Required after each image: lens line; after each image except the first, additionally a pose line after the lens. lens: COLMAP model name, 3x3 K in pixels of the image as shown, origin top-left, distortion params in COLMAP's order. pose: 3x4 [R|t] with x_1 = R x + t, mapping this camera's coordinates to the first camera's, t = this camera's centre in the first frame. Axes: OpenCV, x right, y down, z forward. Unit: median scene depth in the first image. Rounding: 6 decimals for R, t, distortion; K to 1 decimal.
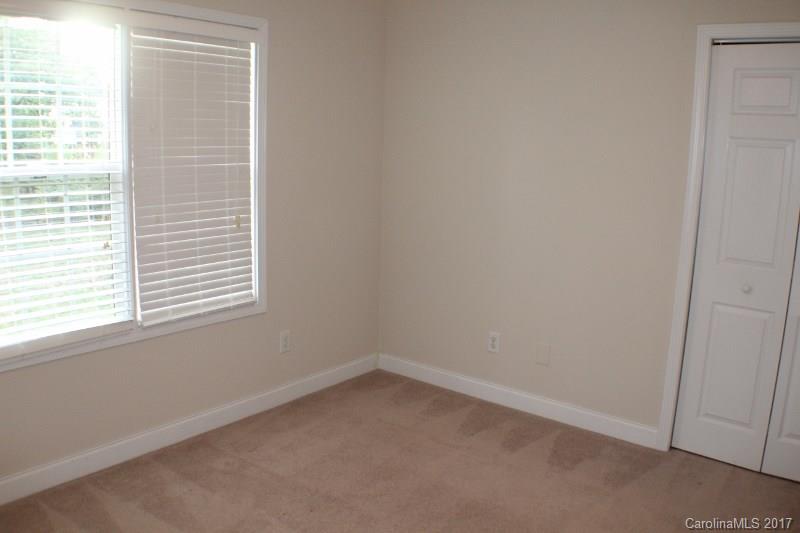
lens RADIAL K [[675.8, 0, 400.0], [0, 675.8, 266.5], [0, 0, 1]] dist [-0.129513, 0.005651]
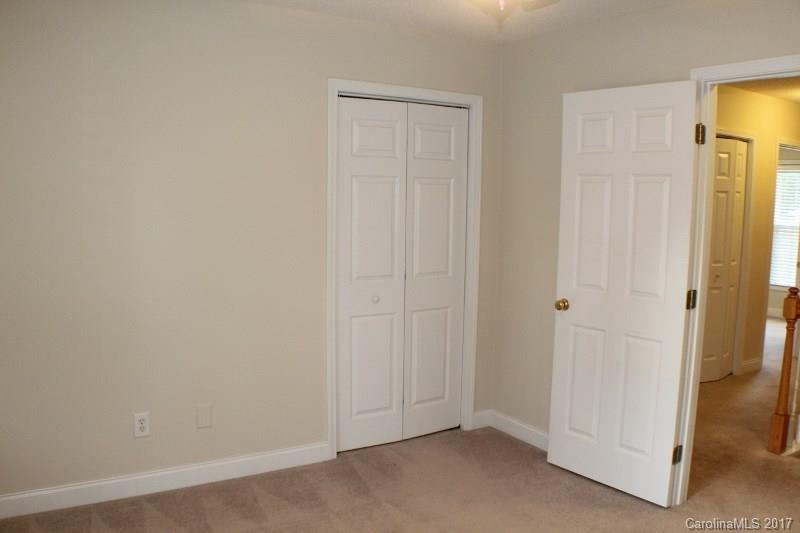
lens RADIAL K [[675.8, 0, 400.0], [0, 675.8, 266.5], [0, 0, 1]] dist [-0.129513, 0.005651]
pose [[0.348297, -0.128741, 0.928501, -0.584193], [0.166934, 0.983209, 0.073707, -0.105305], [-0.922400, 0.129327, 0.363940, 0.462115]]
